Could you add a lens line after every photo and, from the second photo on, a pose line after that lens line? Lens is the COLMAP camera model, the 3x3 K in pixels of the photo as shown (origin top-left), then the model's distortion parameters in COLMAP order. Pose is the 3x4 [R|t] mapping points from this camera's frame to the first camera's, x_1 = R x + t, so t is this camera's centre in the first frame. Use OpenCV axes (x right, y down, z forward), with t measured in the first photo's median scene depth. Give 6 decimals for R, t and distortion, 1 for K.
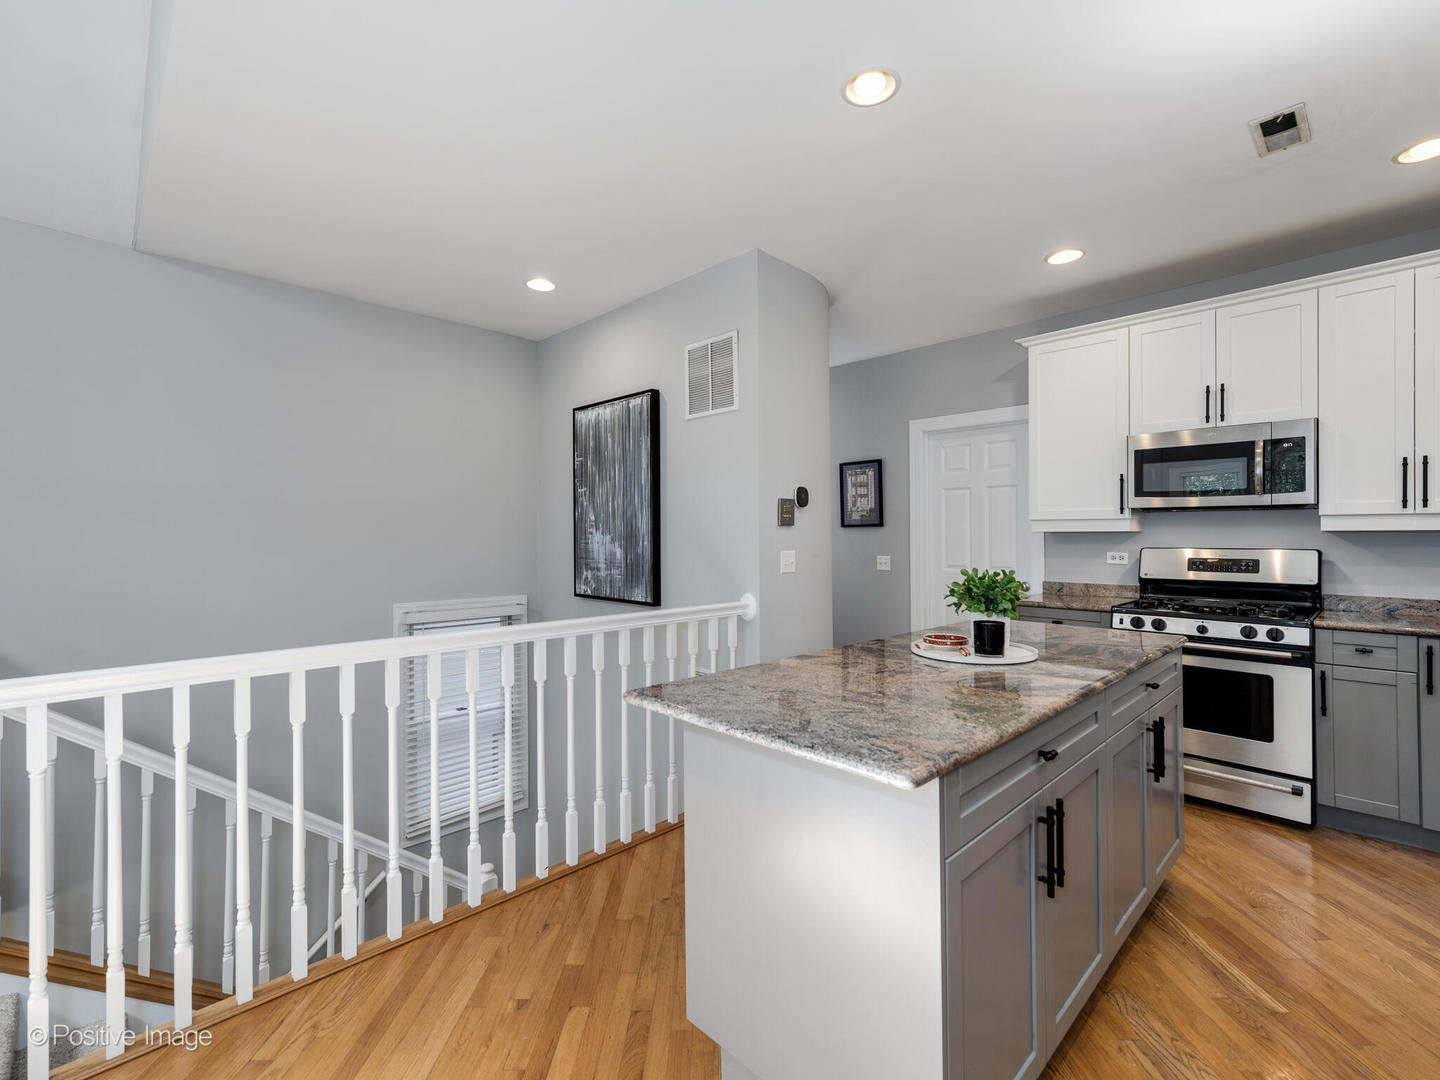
lens RADIAL K [[647.2, 0, 727.4], [0, 647.2, 534.2], [0, 0, 1]] dist [0.011834, -0.000260]
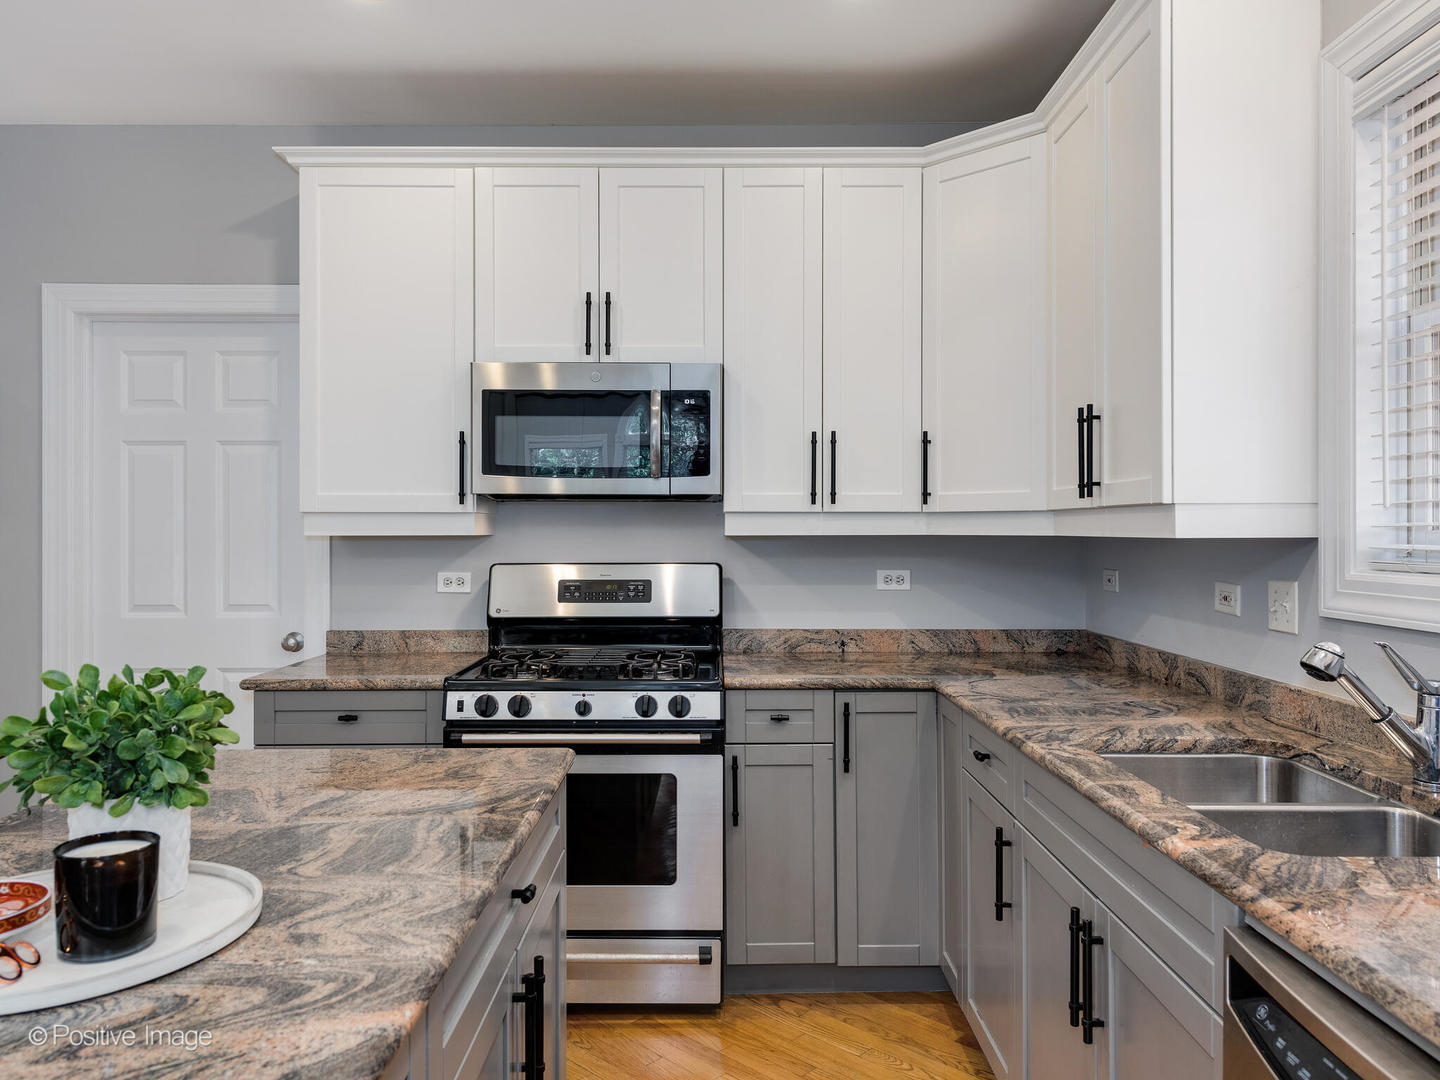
lens RADIAL K [[1023.7, 0, 721.6], [0, 1023.7, 509.0], [0, 0, 1]] dist [0.006109, 0.000350]
pose [[0.698306, 0.012069, 0.715698, 0.159409], [-0.000620, 0.999868, -0.016256, -0.014905], [-0.715799, 0.010908, 0.698221, 0.270276]]
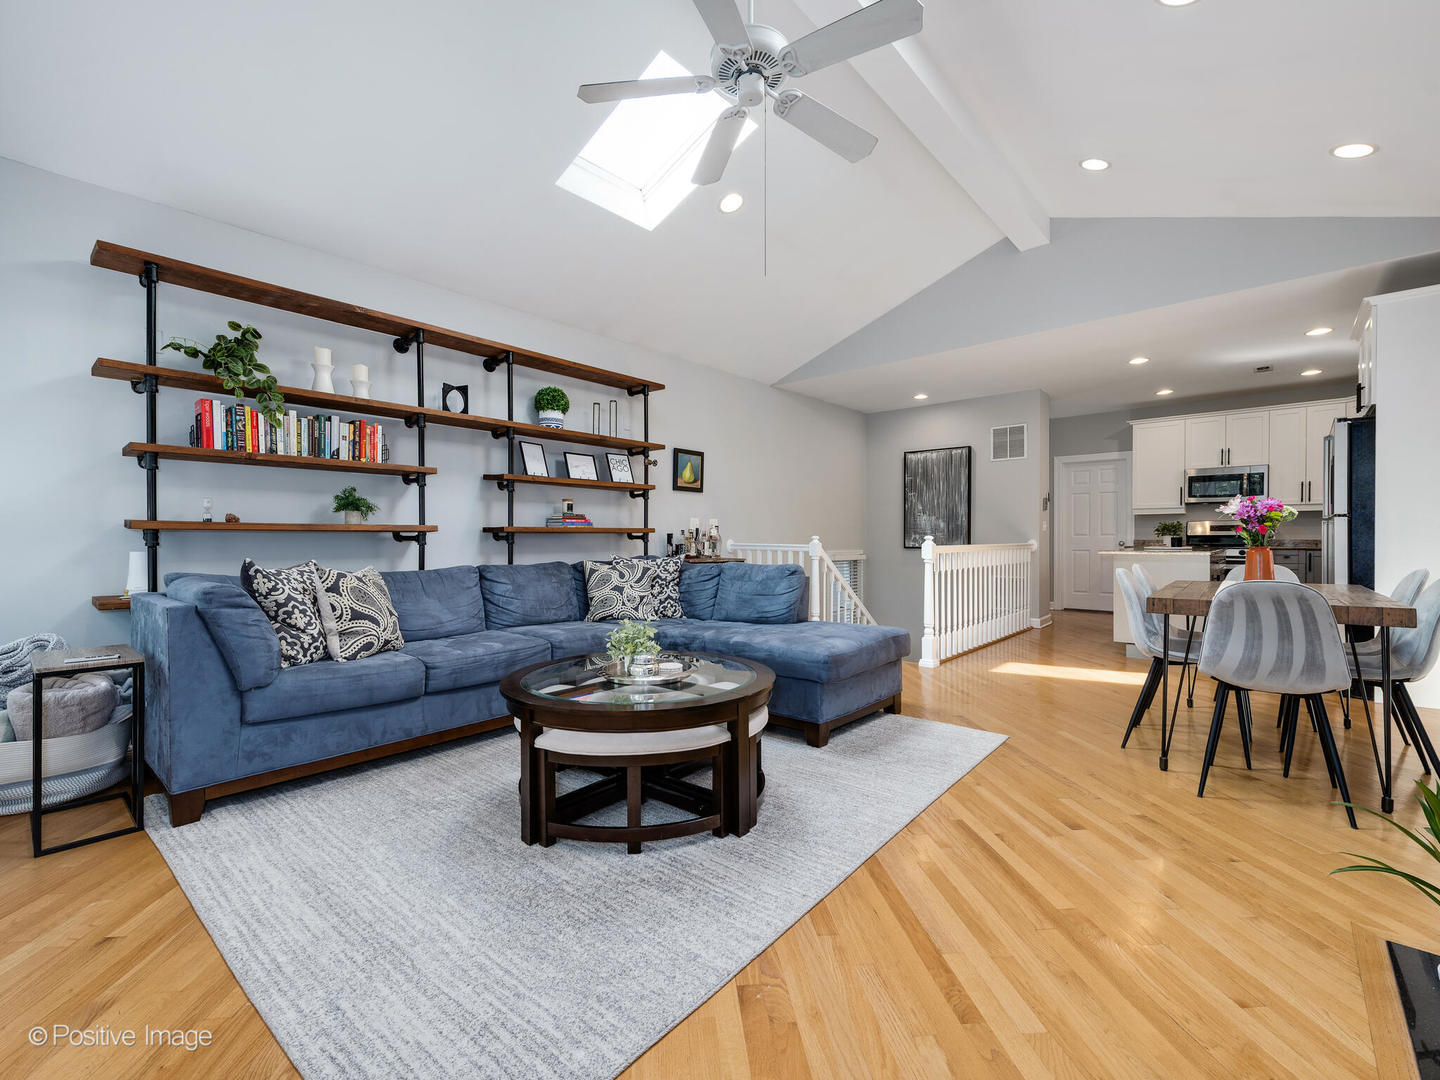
lens RADIAL K [[637.4, 0, 720.6], [0, 637.4, 545.9], [0, 0, 1]] dist [0.011662, -0.000223]
pose [[0.997036, -0.003025, 0.076883, -1.259677], [0.001994, 0.999907, 0.013485, 0.083406], [-0.076917, -0.013292, 0.996949, -1.179993]]
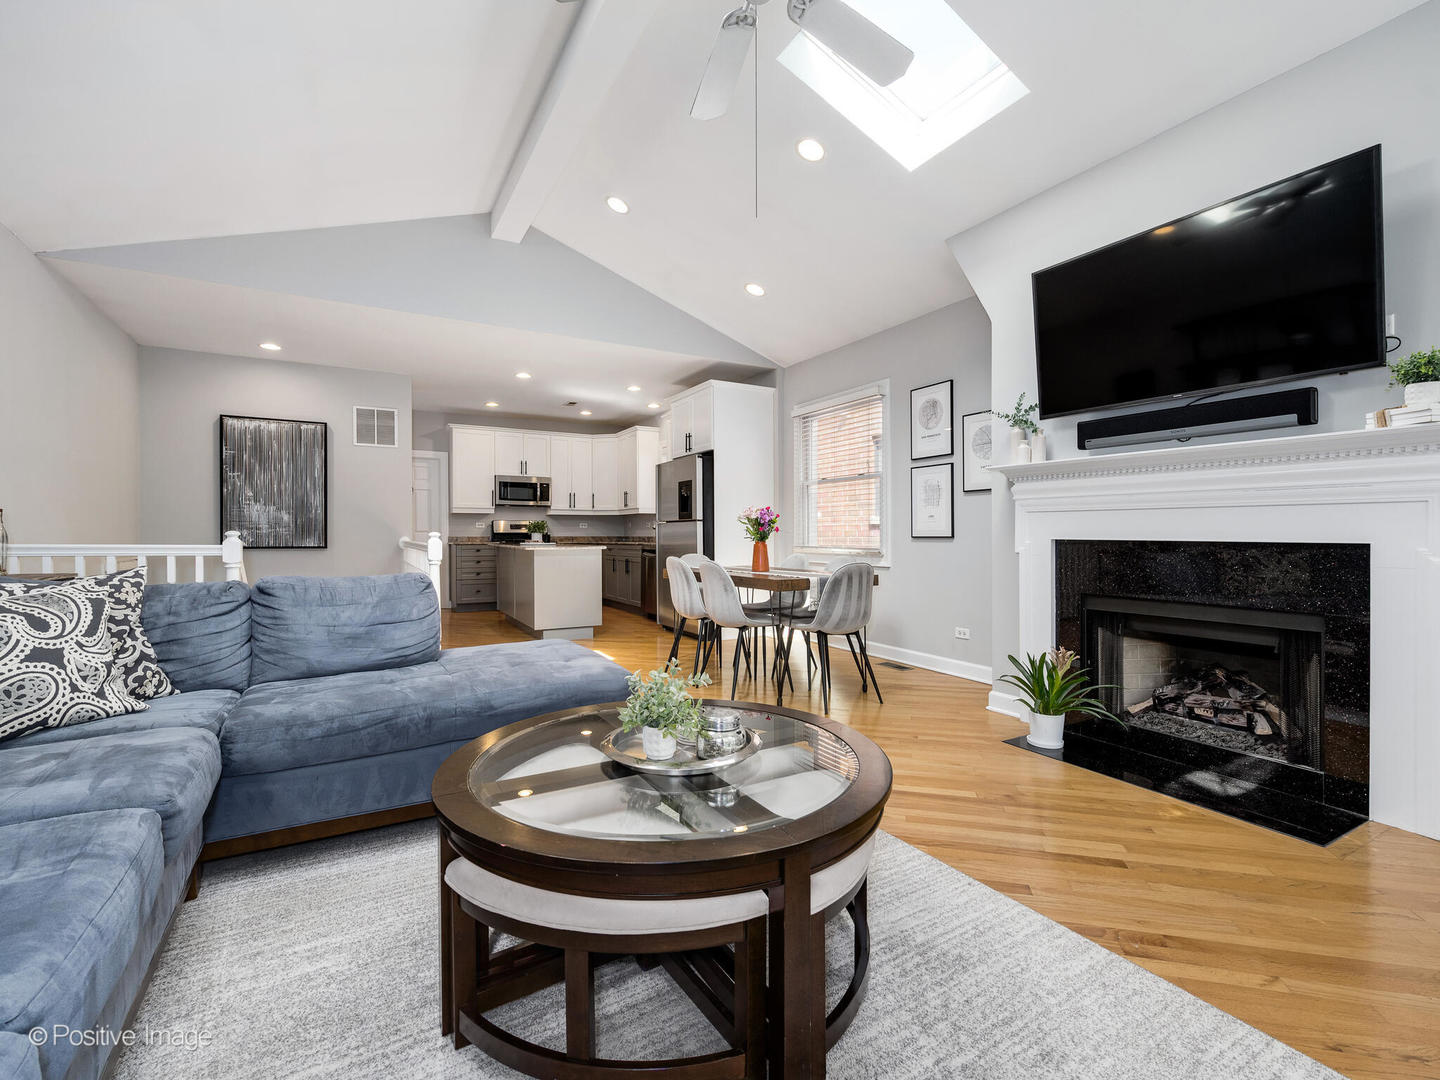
lens RADIAL K [[647.2, 0, 727.4], [0, 647.2, 534.2], [0, 0, 1]] dist [0.011834, -0.000260]
pose [[0.249670, 0.000333, 0.968331, -1.778146], [-0.001388, 0.999999, 0.000014, 0.084227], [-0.968330, -0.001348, 0.249670, -0.548863]]
